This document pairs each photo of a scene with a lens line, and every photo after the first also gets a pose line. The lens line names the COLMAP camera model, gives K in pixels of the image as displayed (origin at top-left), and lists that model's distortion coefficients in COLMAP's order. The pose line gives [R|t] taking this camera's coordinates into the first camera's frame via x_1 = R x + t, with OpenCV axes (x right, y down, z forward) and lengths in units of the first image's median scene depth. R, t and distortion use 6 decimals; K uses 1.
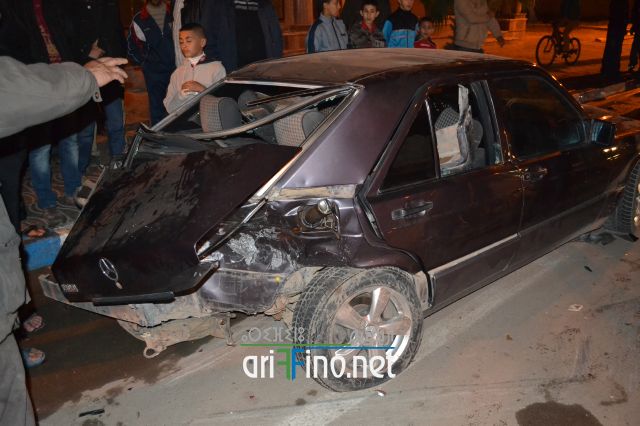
lens RADIAL K [[565.7, 0, 332.3], [0, 565.7, 212.6], [0, 0, 1]] dist [-0.067631, -0.004034]
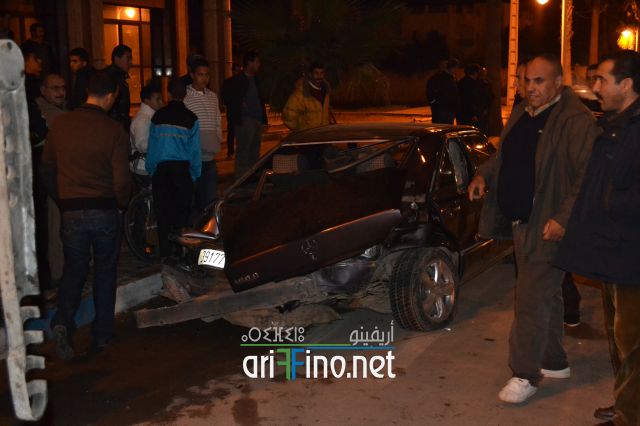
lens RADIAL K [[869.1, 0, 320.0], [0, 869.1, 213.0], [0, 0, 1]] dist [-0.023360, 0.064053]
pose [[0.925980, -0.057162, 0.373221, -1.084974], [0.135689, 0.972817, -0.187656, 0.398965], [-0.352349, 0.224408, 0.908566, -1.086945]]
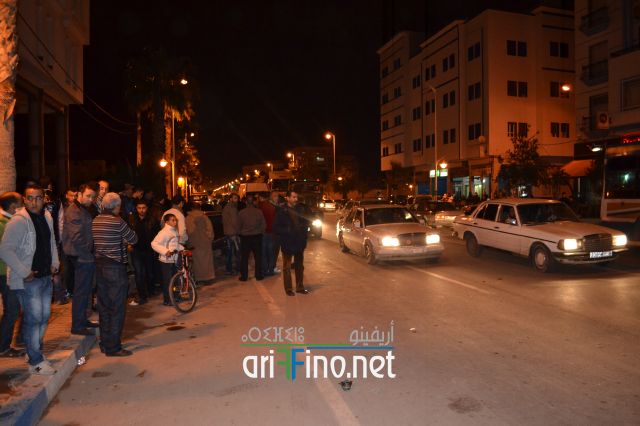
lens RADIAL K [[508.3, 0, 320.0], [0, 508.3, 213.0], [0, 0, 1]] dist [-0.083486, 0.014451]
pose [[0.508316, -0.021496, 0.860903, -3.921365], [0.315594, 0.934790, -0.163000, 0.902043], [-0.801259, 0.354551, 0.481952, -2.250859]]
